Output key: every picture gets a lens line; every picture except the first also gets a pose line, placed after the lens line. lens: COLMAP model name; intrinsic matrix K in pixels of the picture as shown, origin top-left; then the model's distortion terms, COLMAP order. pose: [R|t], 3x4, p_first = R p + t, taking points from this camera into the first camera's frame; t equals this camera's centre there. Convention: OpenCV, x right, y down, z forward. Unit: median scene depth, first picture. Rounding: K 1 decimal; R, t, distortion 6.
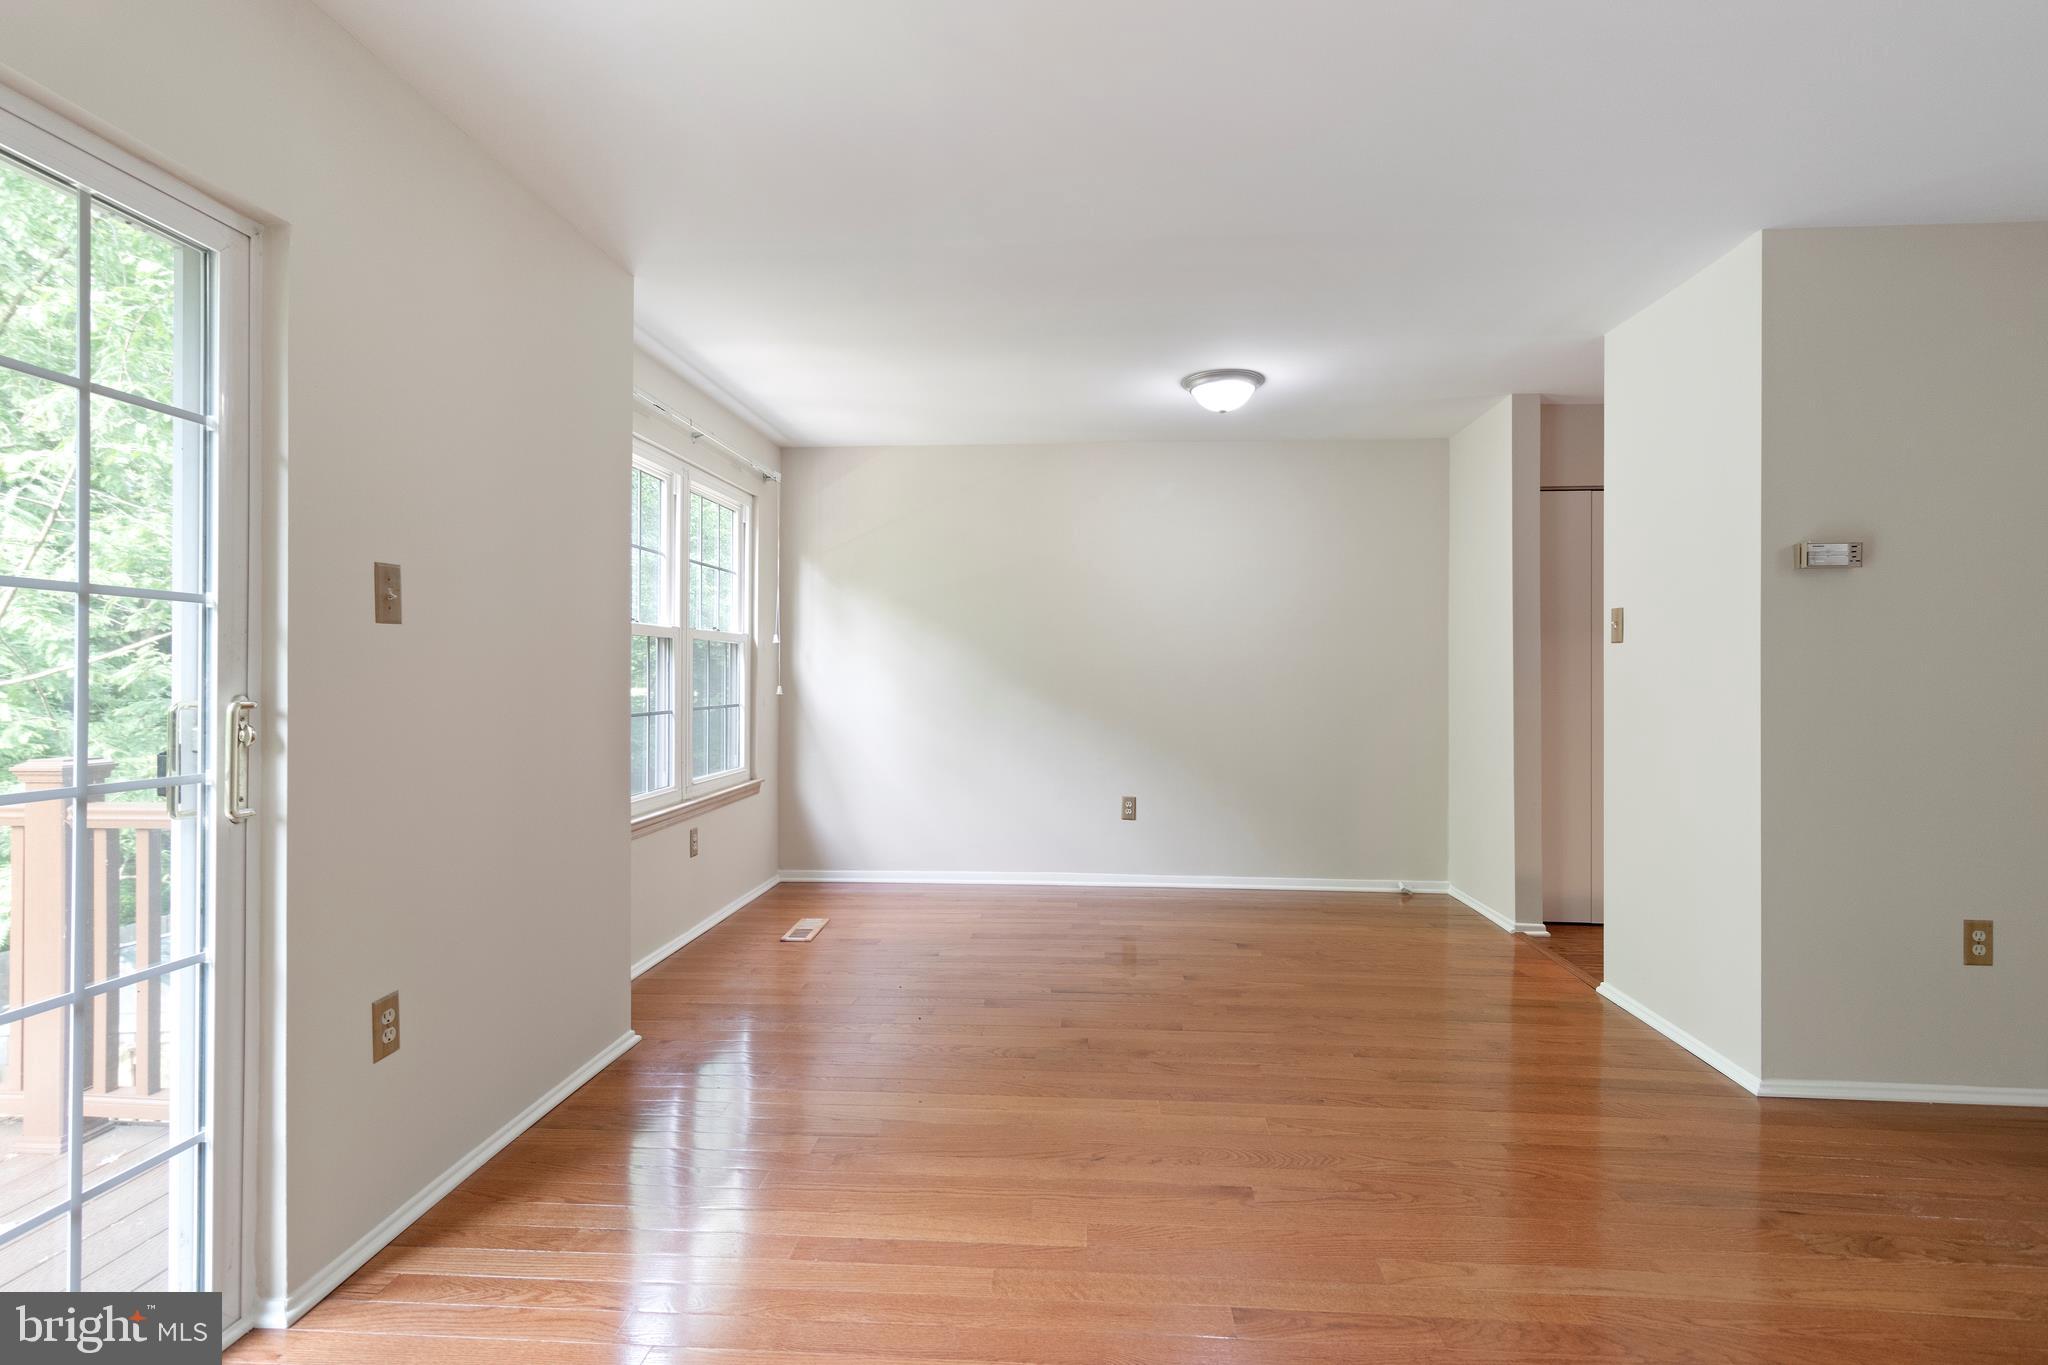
lens RADIAL K [[951.4, 0, 1028.3], [0, 951.4, 675.3], [0, 0, 1]] dist [0.003476, -0.000361]
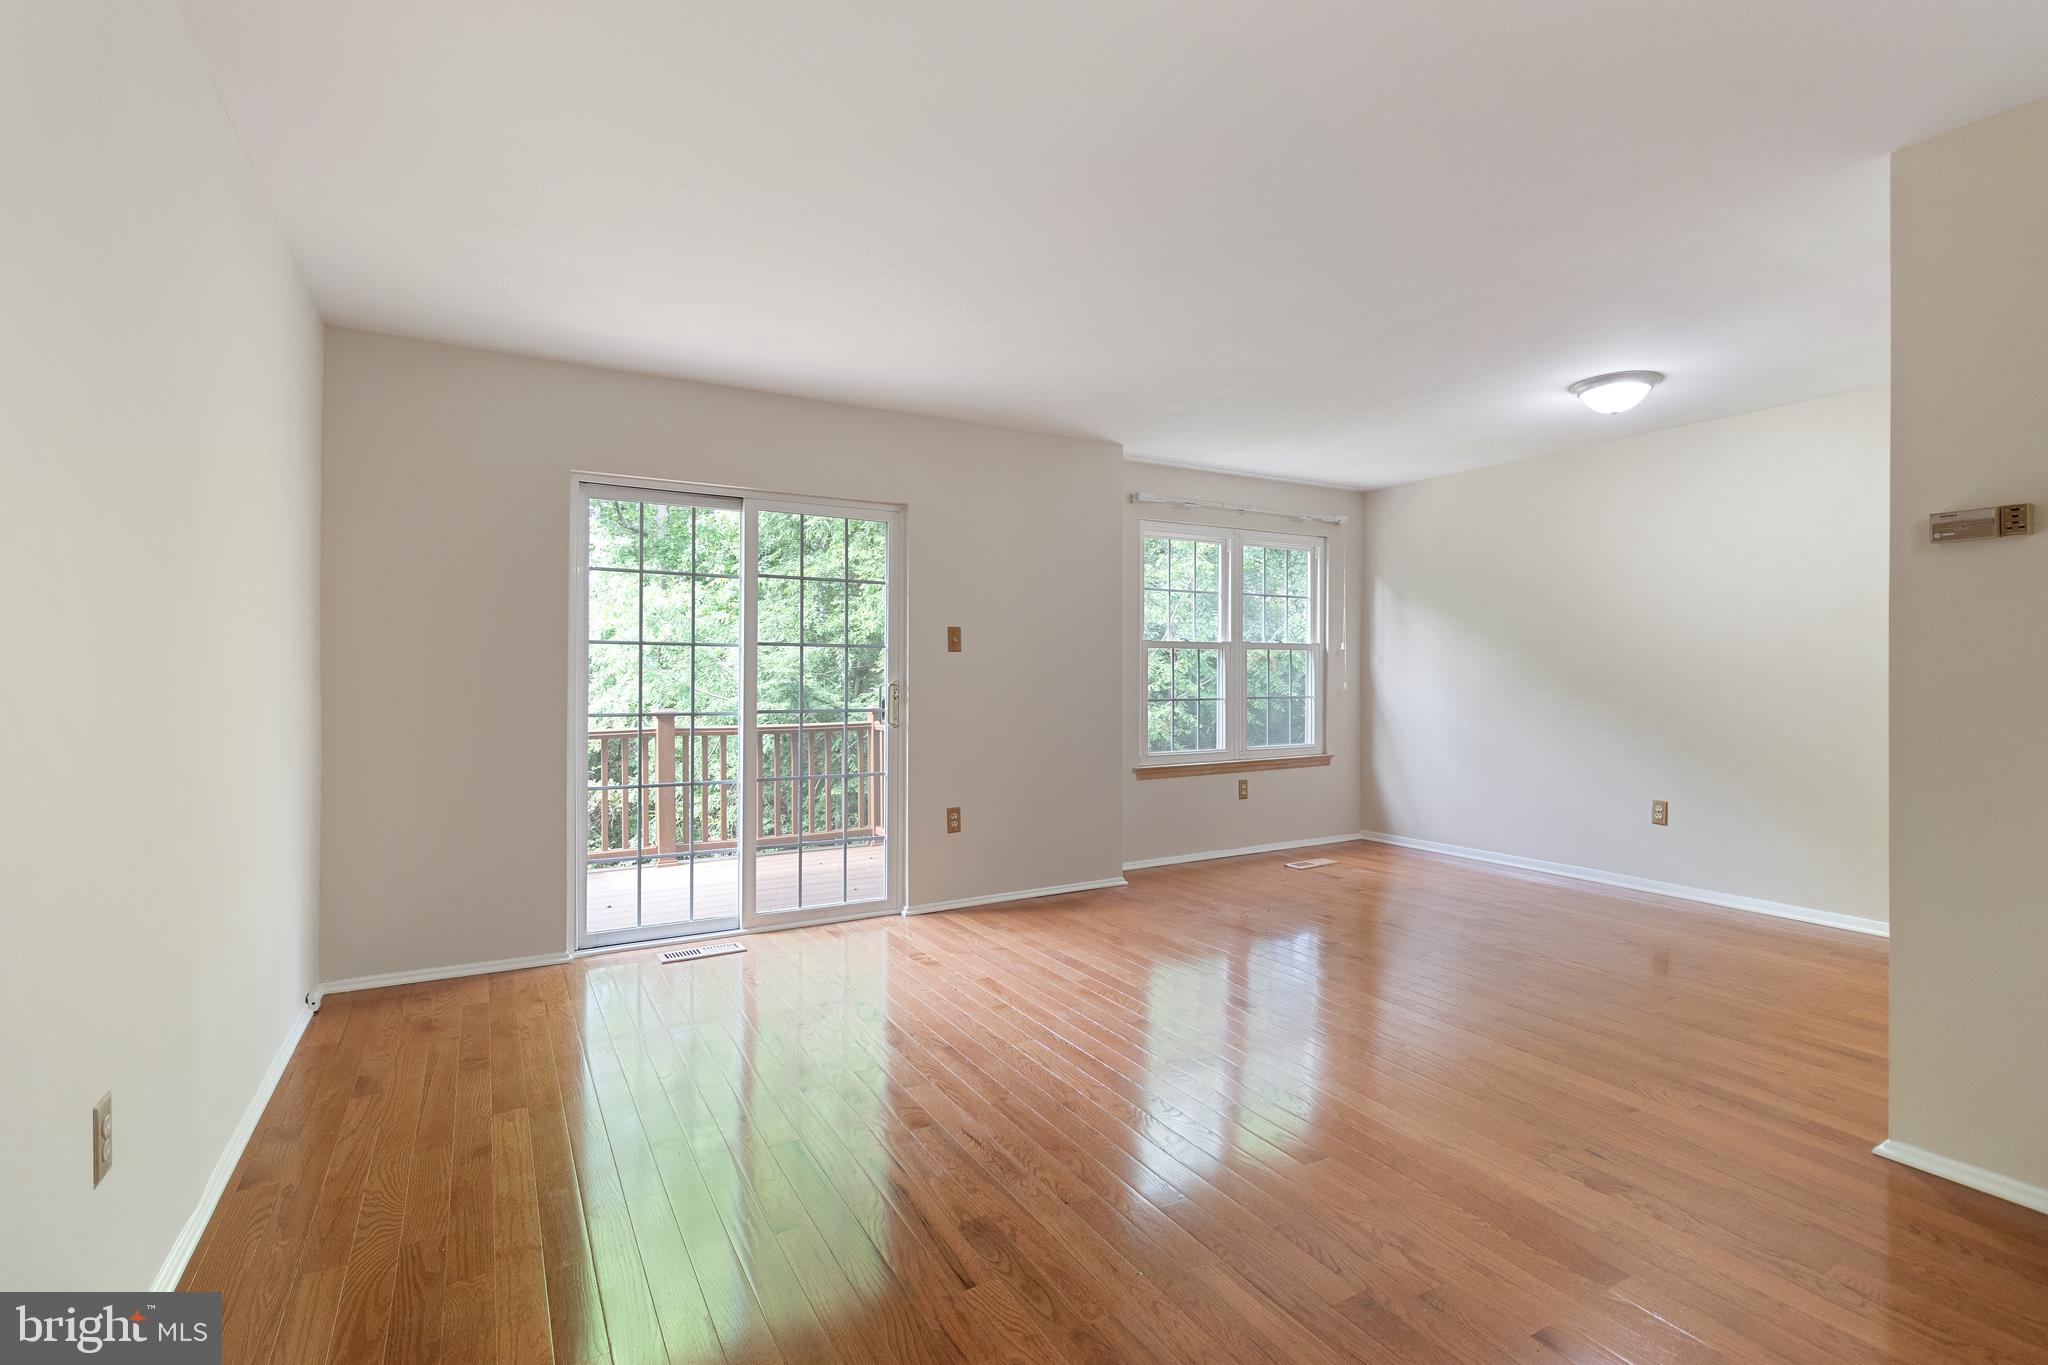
lens RADIAL K [[951.4, 0, 1017.0], [0, 951.4, 678.3], [0, 0, 1]] dist [0.003476, -0.000361]
pose [[0.546612, 0.001471, -0.837384, 0.718226], [-0.000822, 0.999999, 0.001220, 0.004601], [0.837385, 0.000021, 0.546613, -0.089416]]
